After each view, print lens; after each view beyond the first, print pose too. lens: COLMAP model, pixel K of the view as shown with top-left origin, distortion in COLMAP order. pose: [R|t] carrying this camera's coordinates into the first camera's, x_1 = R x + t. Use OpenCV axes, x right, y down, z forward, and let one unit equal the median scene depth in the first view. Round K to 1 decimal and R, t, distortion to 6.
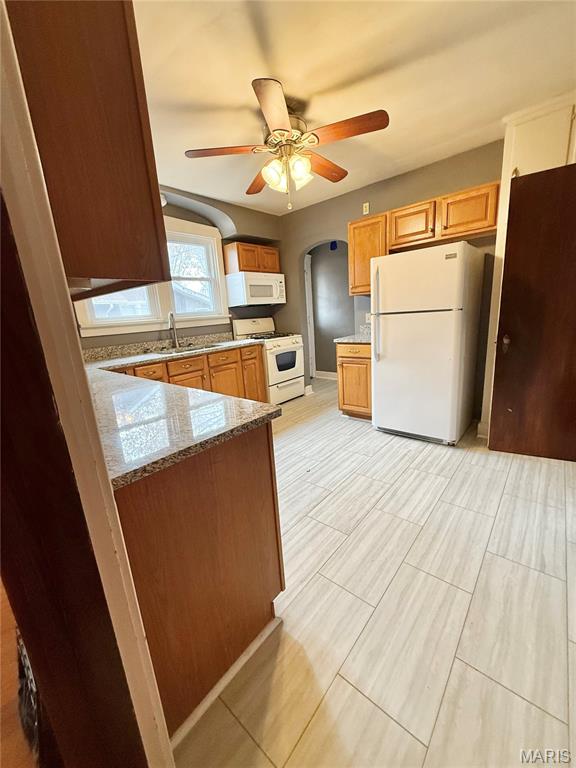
lens RADIAL K [[307.7, 0, 290.7], [0, 307.7, 382.8], [0, 0, 1]] dist [0.000802, 0.000005]
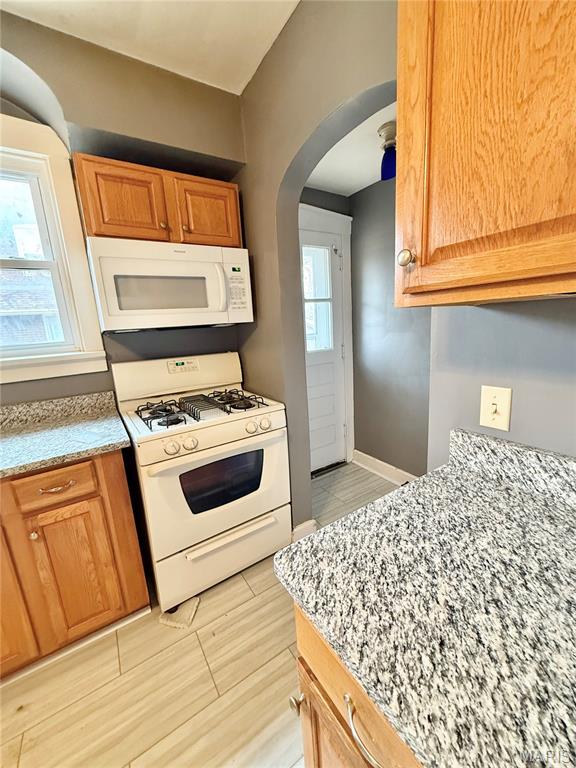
lens RADIAL K [[307.7, 0, 287.9], [0, 307.7, 382.9], [0, 0, 1]] dist [0.000802, 0.000005]
pose [[0.959923, 0.066716, -0.272208, 0.159531], [-0.070286, 0.997521, -0.003371, -0.204532], [0.271308, 0.022368, 0.962233, 0.706889]]
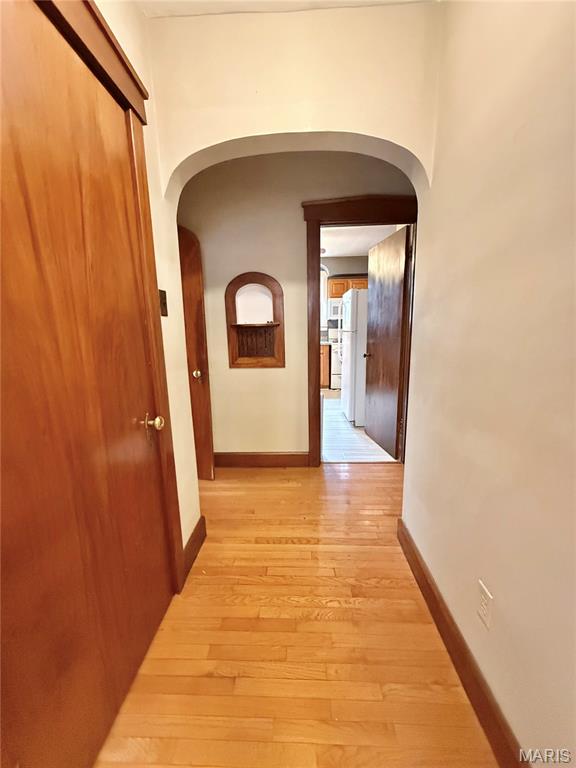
lens RADIAL K [[307.7, 0, 287.9], [0, 307.7, 384.9], [0, 0, 1]] dist [0.000802, 0.000005]
pose [[0.618500, 0.204768, -0.758635, 0.950656], [-0.200788, 0.974583, 0.099357, -0.045561], [0.759699, 0.090872, 0.643895, -0.115861]]
